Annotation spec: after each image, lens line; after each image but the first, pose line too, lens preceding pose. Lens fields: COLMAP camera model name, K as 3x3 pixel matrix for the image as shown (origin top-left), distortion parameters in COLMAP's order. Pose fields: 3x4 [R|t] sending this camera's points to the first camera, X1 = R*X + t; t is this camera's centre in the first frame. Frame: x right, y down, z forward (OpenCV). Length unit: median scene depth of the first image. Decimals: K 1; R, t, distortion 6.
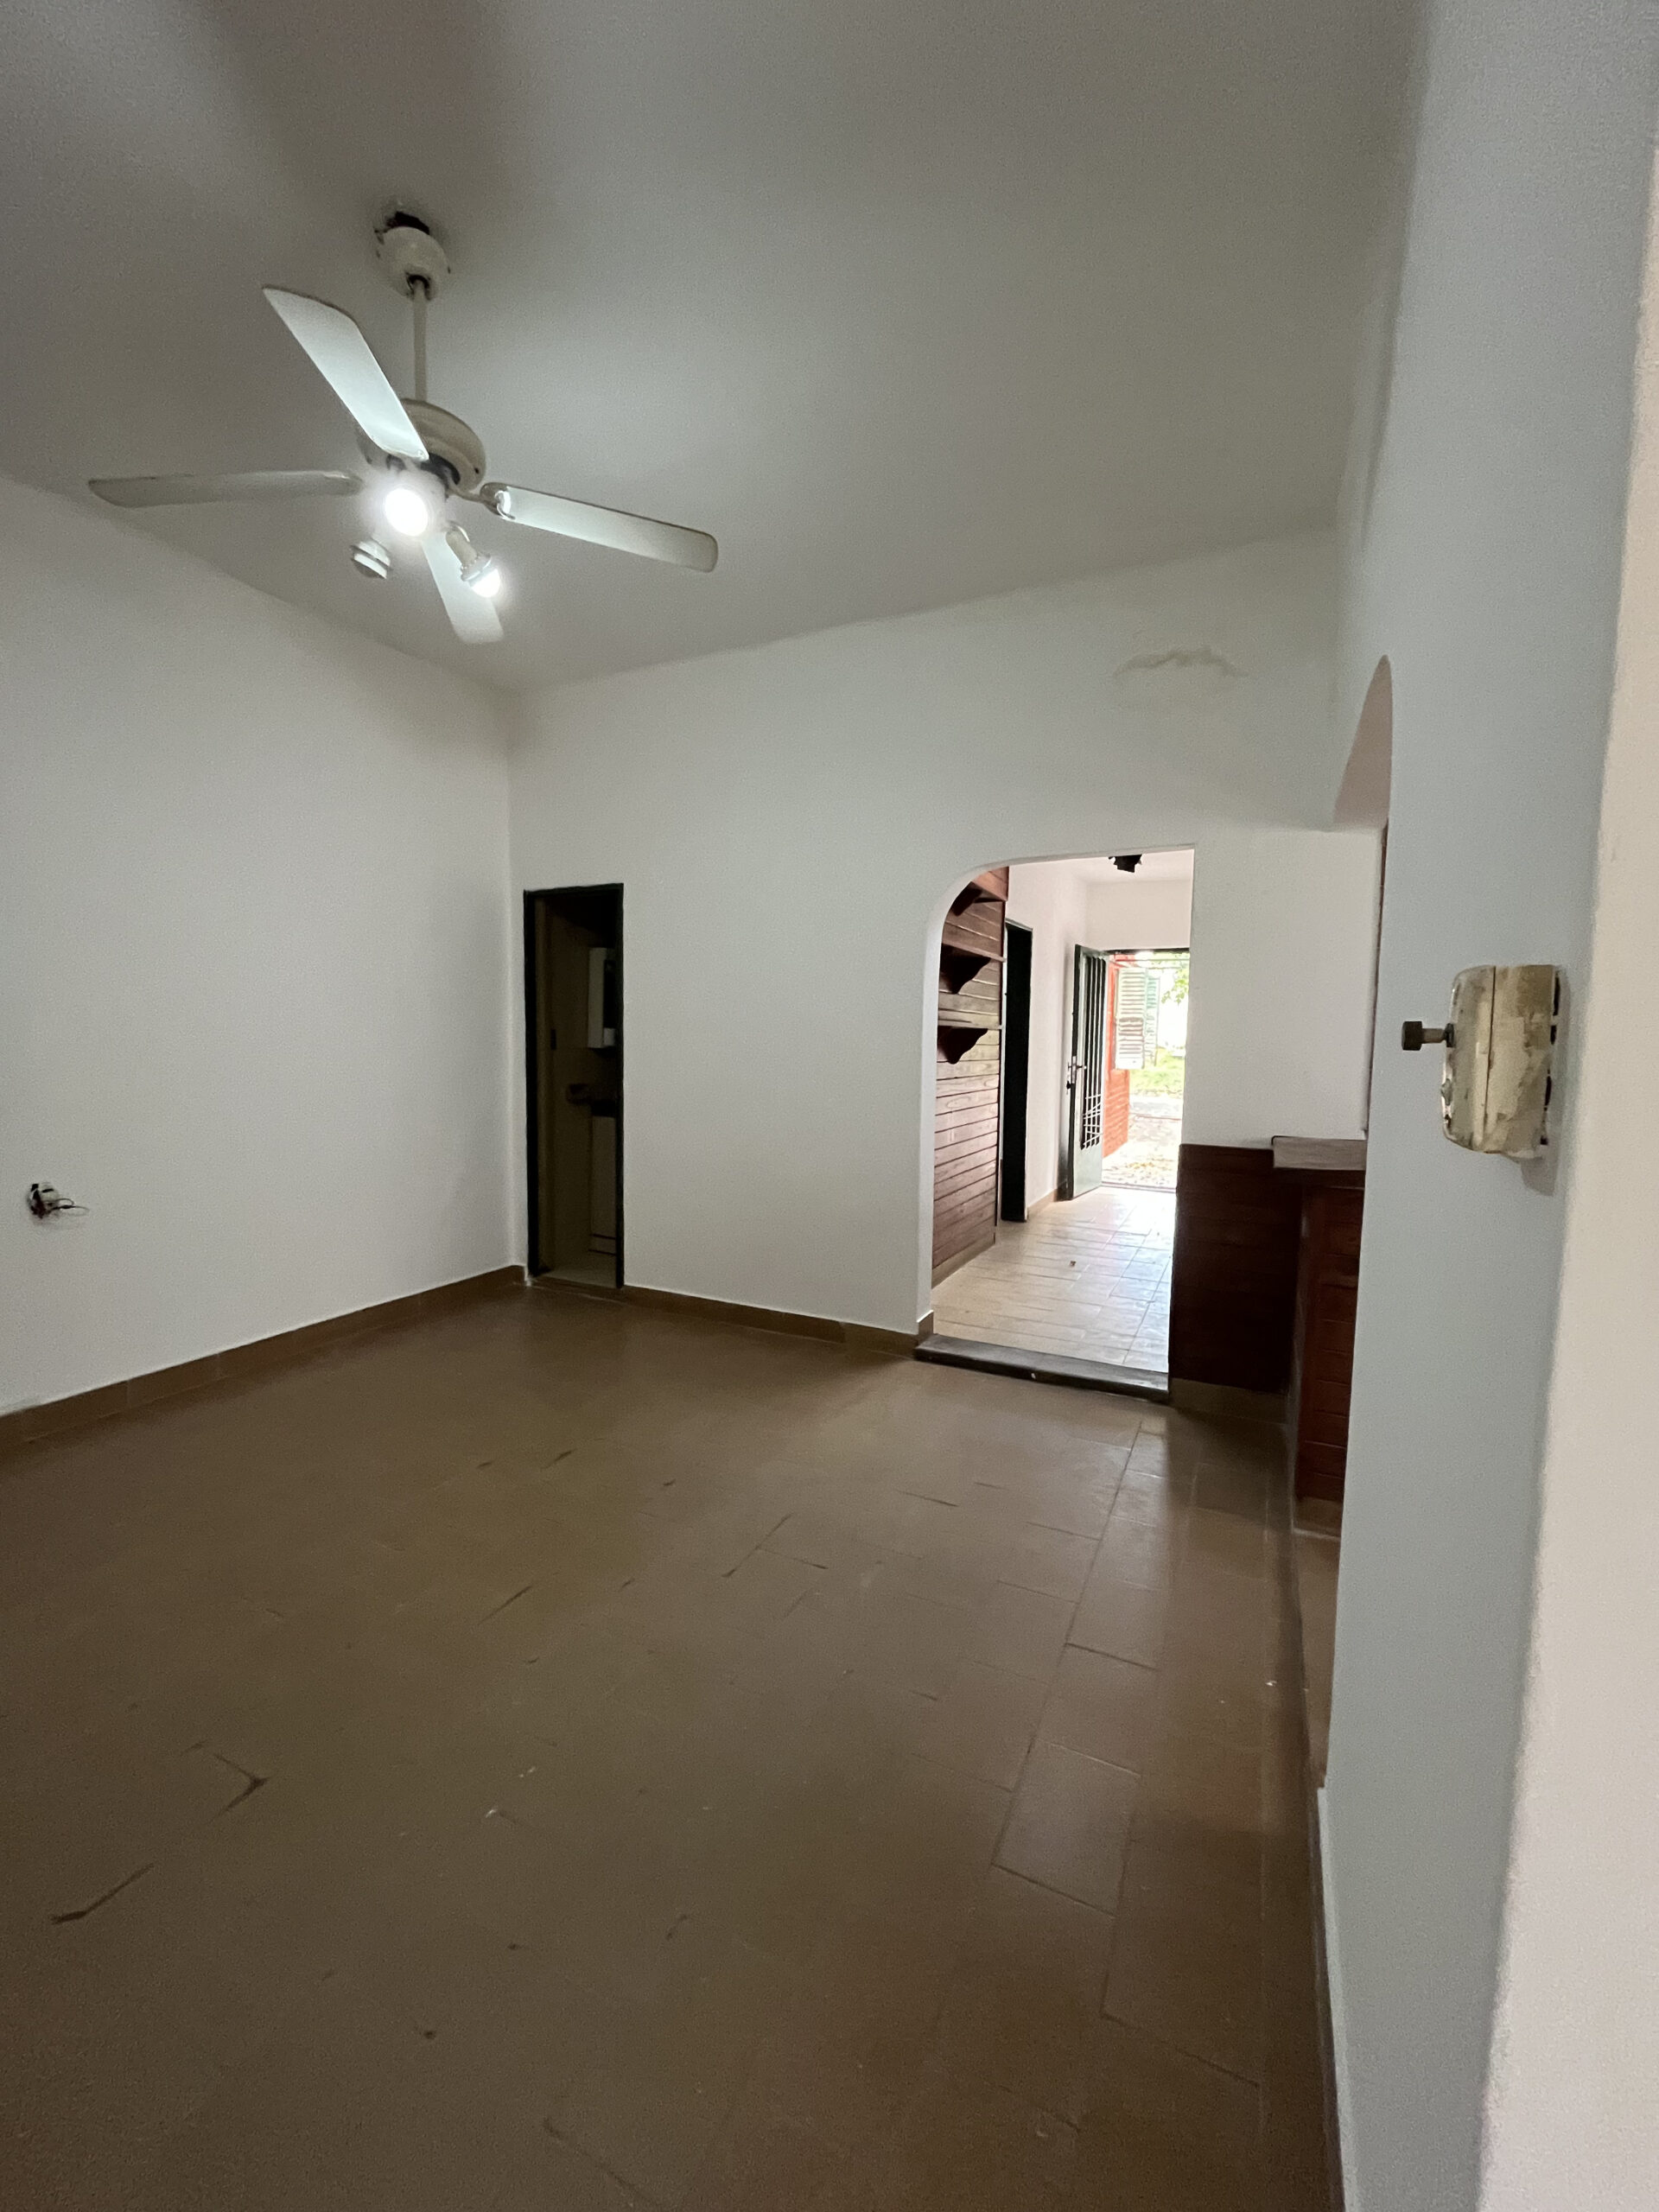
lens RADIAL K [[897.4, 0, 828.9], [0, 897.4, 1094.1], [0, 0, 1]] dist [-0.001247, -0.000658]
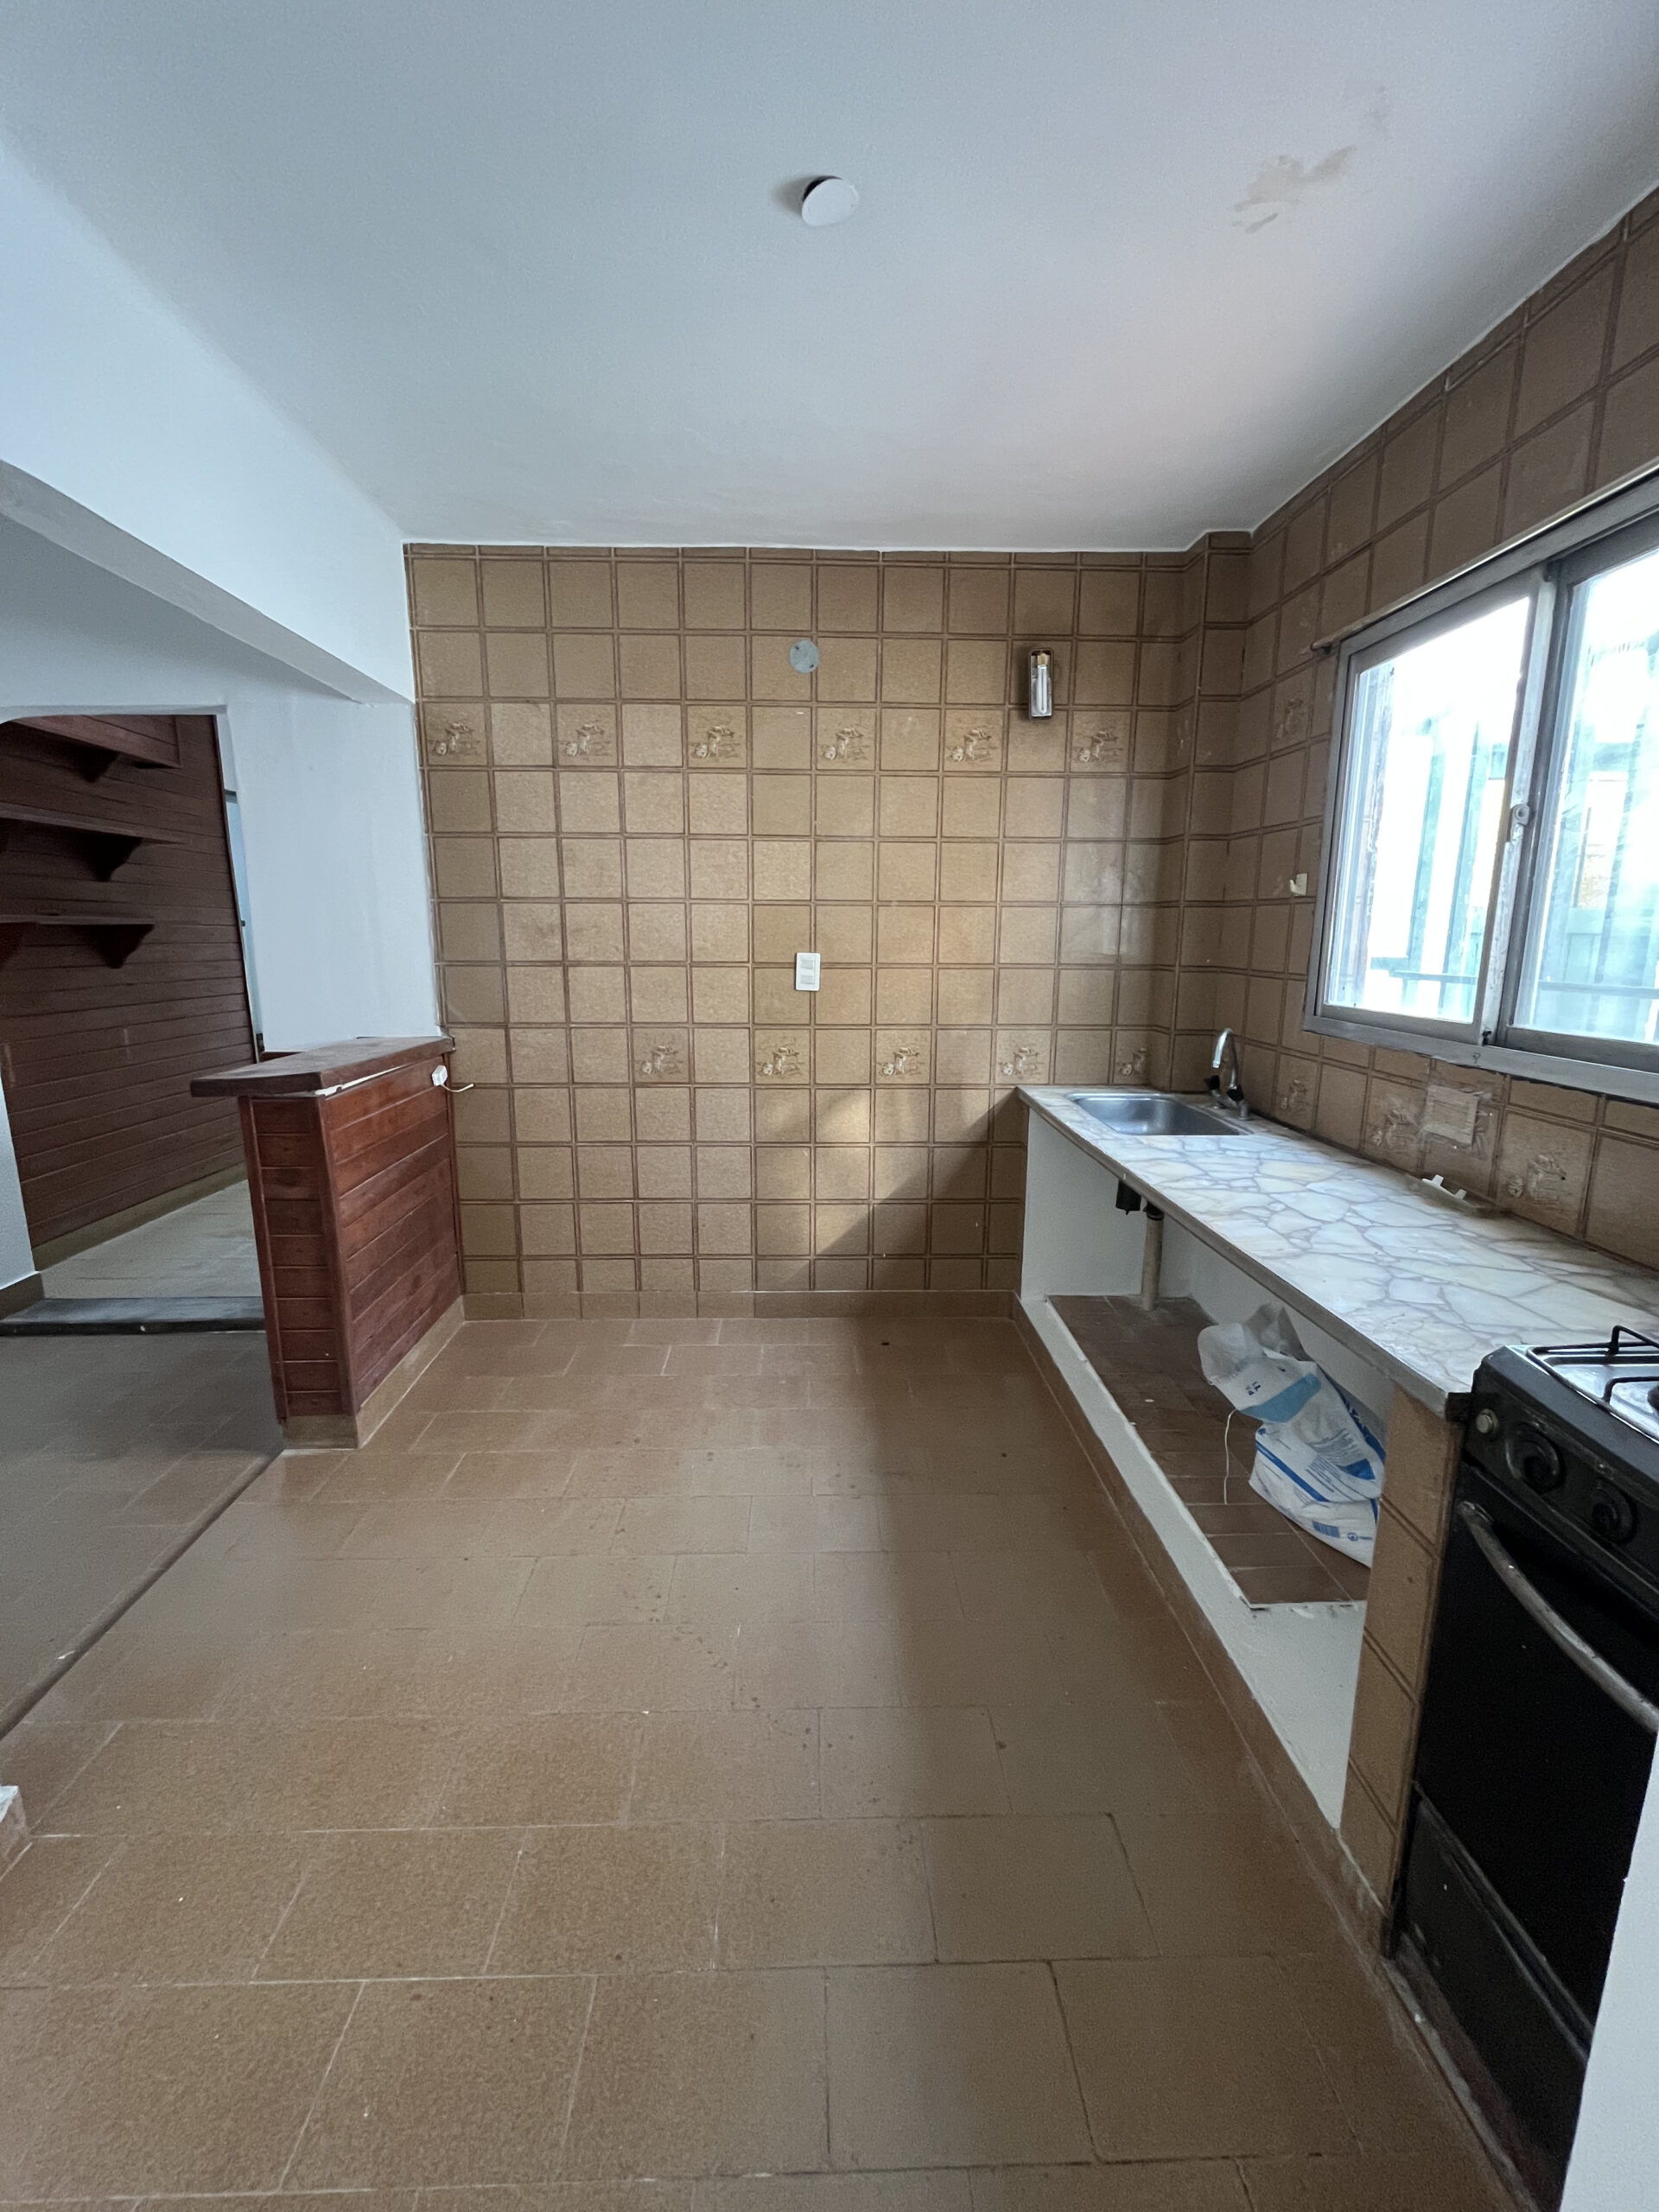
lens RADIAL K [[897.4, 0, 825.9], [0, 897.4, 1095.6], [0, 0, 1]] dist [-0.001247, -0.000658]
pose [[0.885434, -0.097902, 0.454336, 0.380083], [0.043591, 0.990746, 0.128537, 0.005611], [-0.462716, -0.094006, 0.881508, -0.047677]]
